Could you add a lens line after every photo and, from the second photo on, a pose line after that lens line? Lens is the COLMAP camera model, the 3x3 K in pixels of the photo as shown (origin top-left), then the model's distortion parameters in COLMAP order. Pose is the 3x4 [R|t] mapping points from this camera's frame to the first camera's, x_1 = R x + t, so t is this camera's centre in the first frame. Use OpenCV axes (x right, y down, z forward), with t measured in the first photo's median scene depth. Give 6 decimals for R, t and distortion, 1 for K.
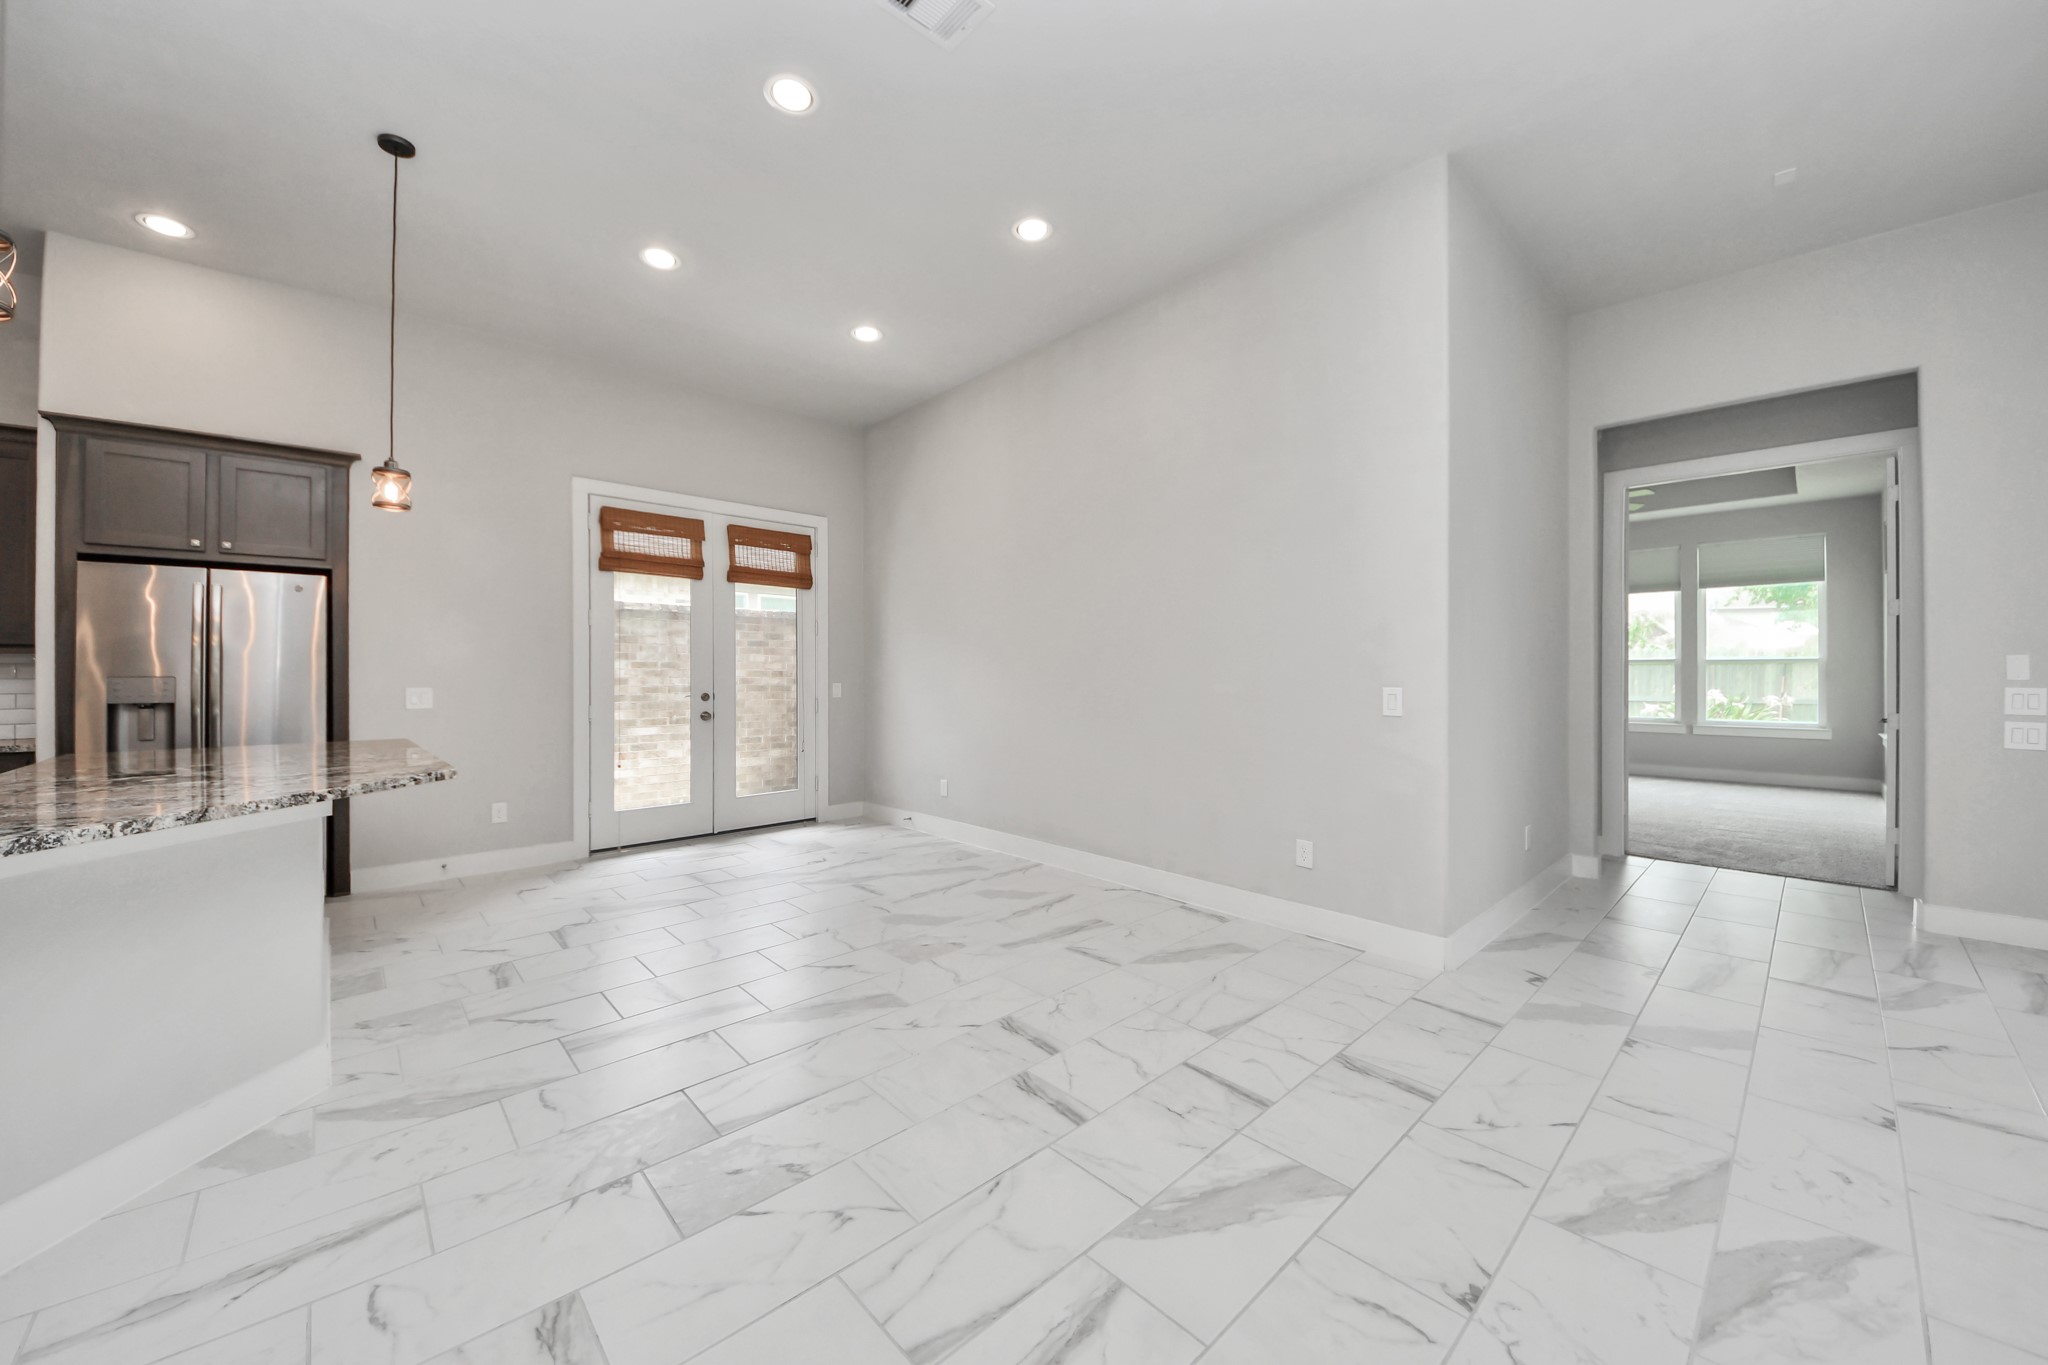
lens RADIAL K [[744.3, 0, 1025.1], [0, 744.3, 673.8], [0, 0, 1]] dist [0.018757, -0.013697]
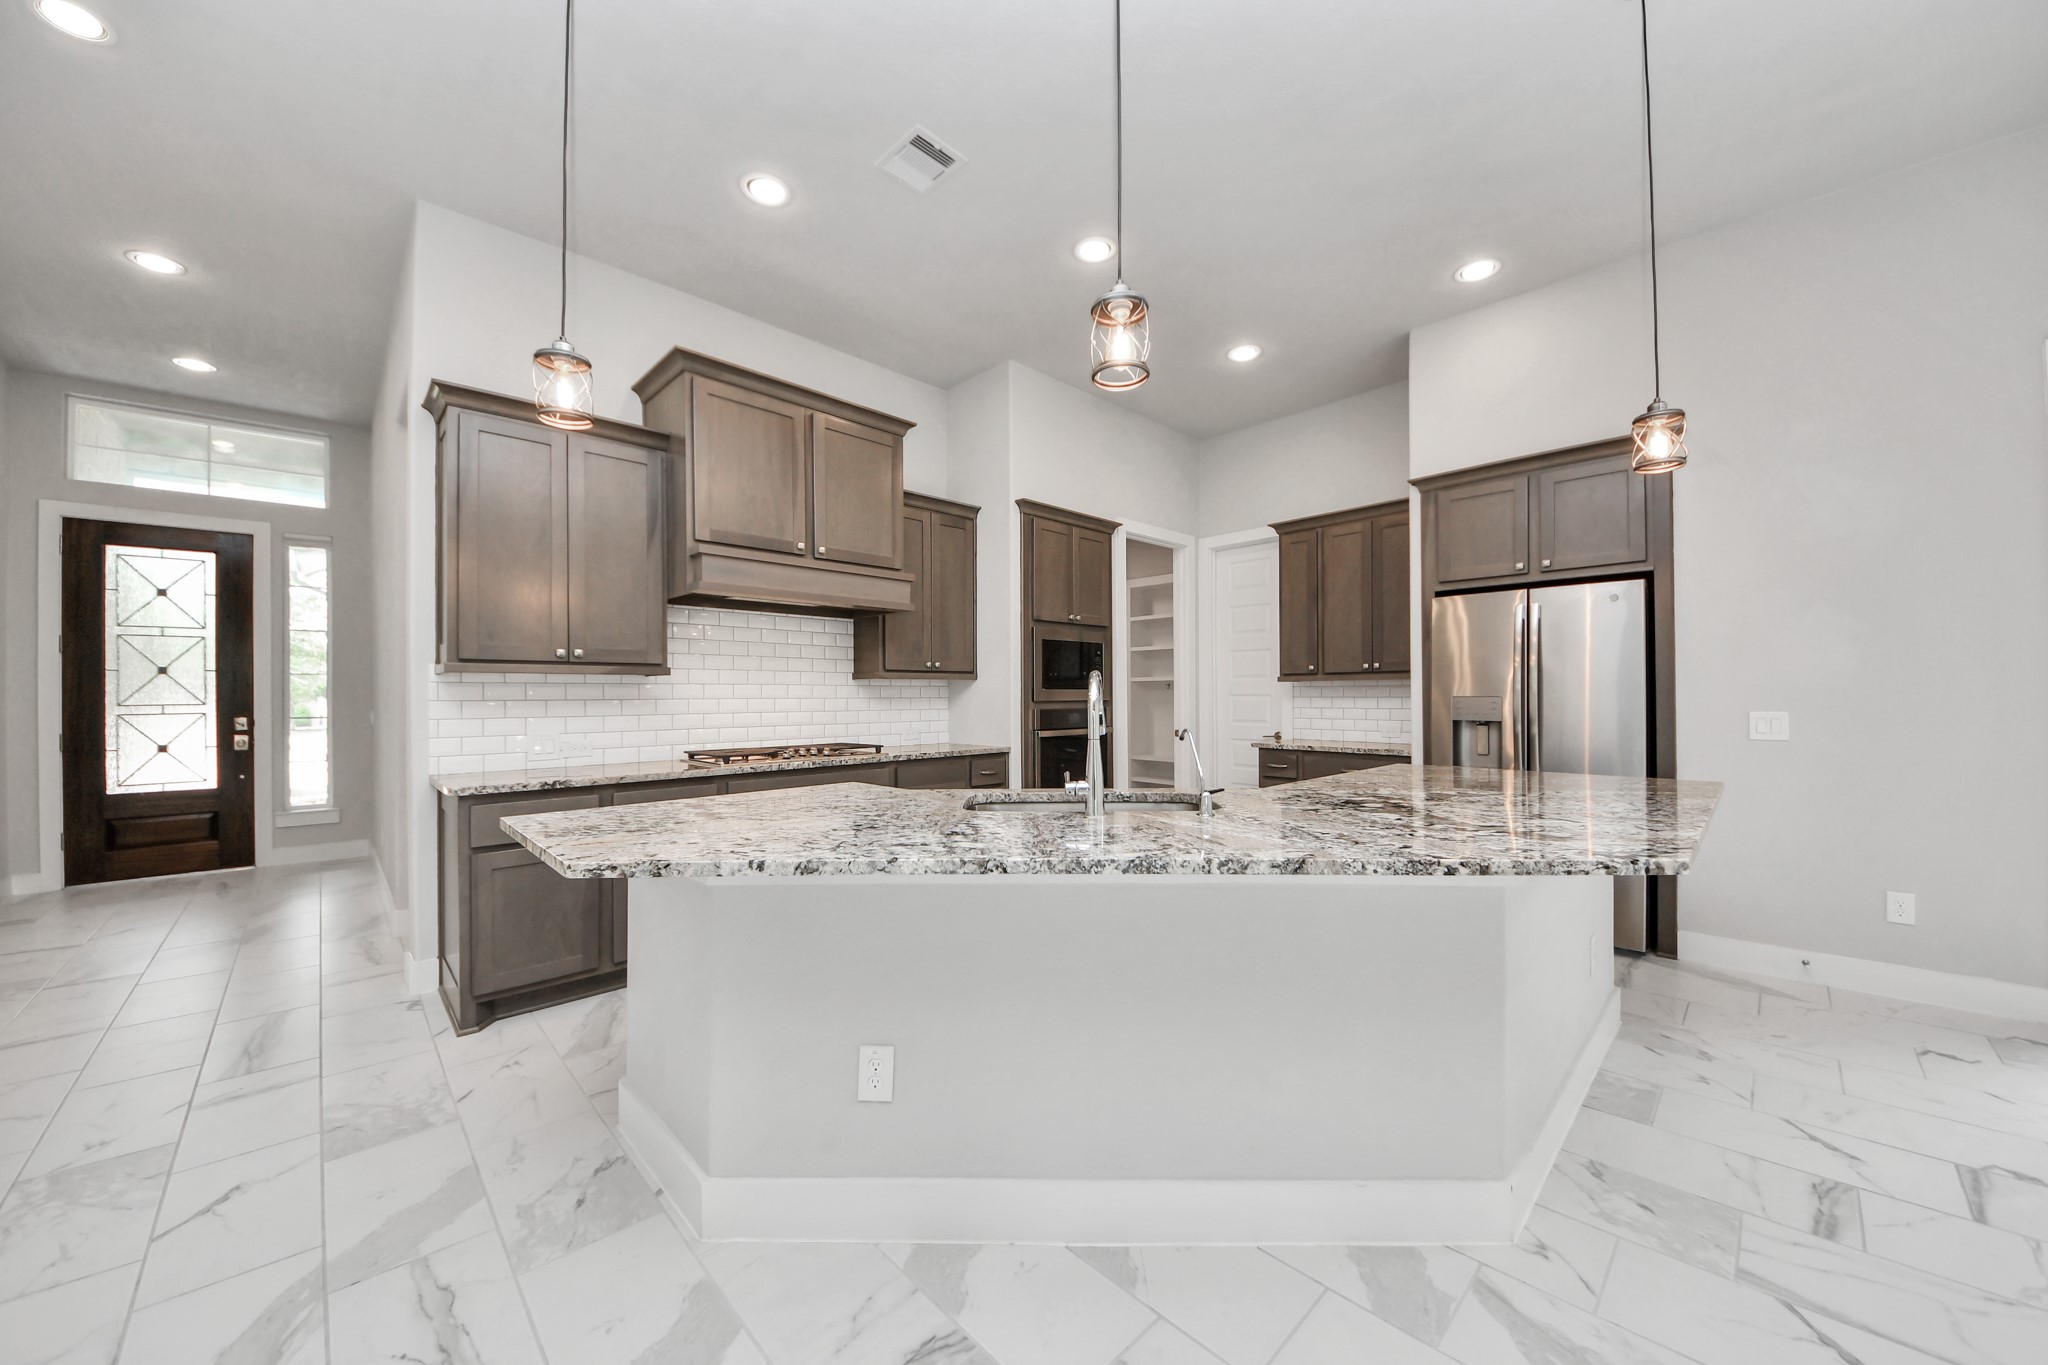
lens RADIAL K [[723.2, 0, 1023.8], [0, 723.2, 693.0], [0, 0, 1]] dist [0.014116, -0.011856]
pose [[0.016240, -0.000554, -0.999868, -0.130730], [0.006586, 0.999978, -0.000447, -0.005054], [0.999846, -0.006578, 0.016244, 0.316899]]
